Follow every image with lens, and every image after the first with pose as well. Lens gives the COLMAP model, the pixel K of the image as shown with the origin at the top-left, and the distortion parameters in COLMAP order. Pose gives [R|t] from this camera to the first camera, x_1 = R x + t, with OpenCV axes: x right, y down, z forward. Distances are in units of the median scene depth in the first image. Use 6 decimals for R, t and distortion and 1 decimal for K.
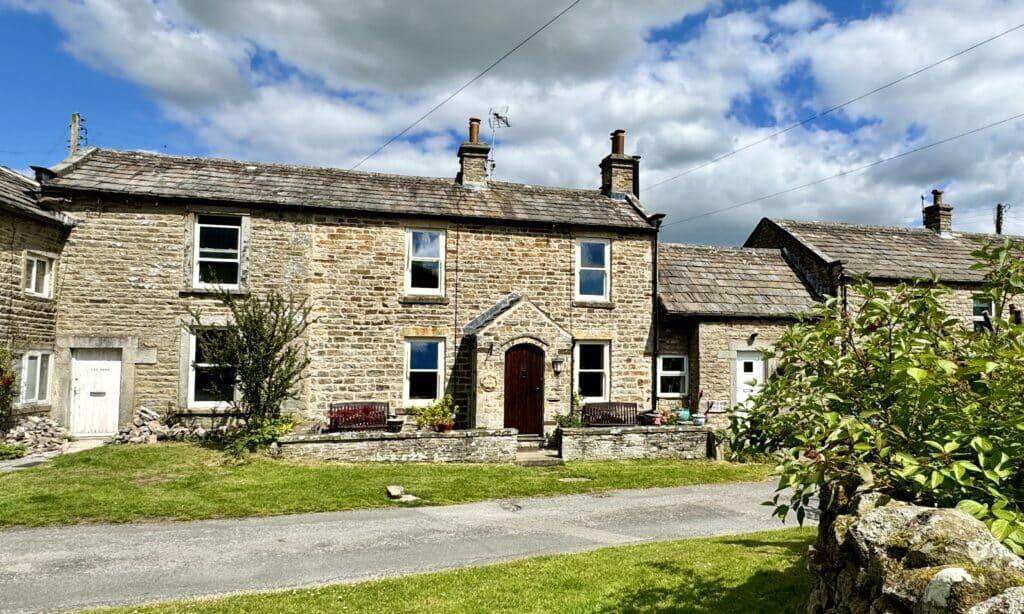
lens RADIAL K [[684.5, 0, 515.9], [0, 684.5, 316.3], [0, 0, 1]] dist [0.000208, -0.002307]
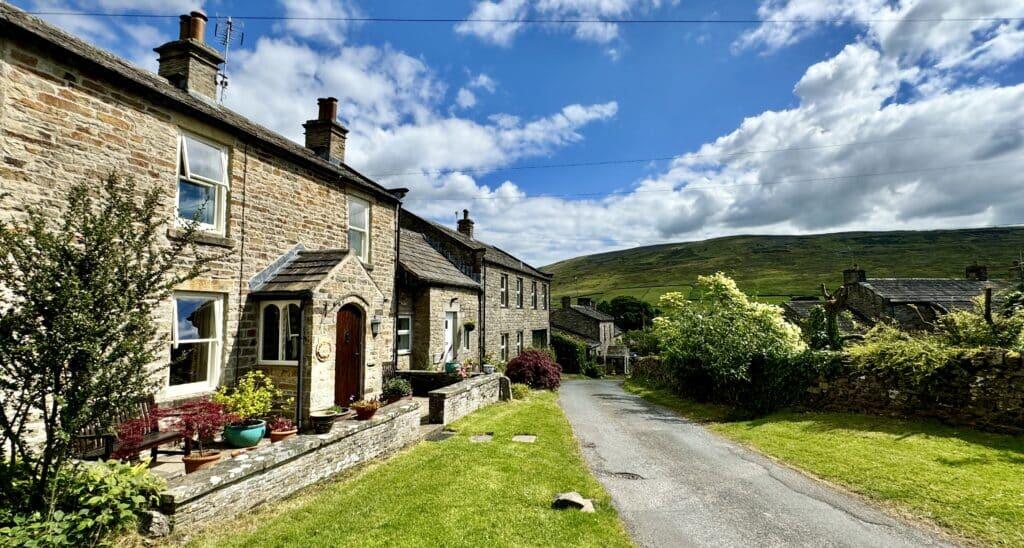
lens RADIAL K [[486.5, 0, 509.4], [0, 486.5, 275.0], [0, 0, 1]] dist [-0.001886, -0.000194]
pose [[0.491544, 0.063794, 0.868513, -0.408150], [-0.034897, 0.997955, -0.053552, 0.028596], [-0.870153, -0.003985, 0.492765, 0.490433]]
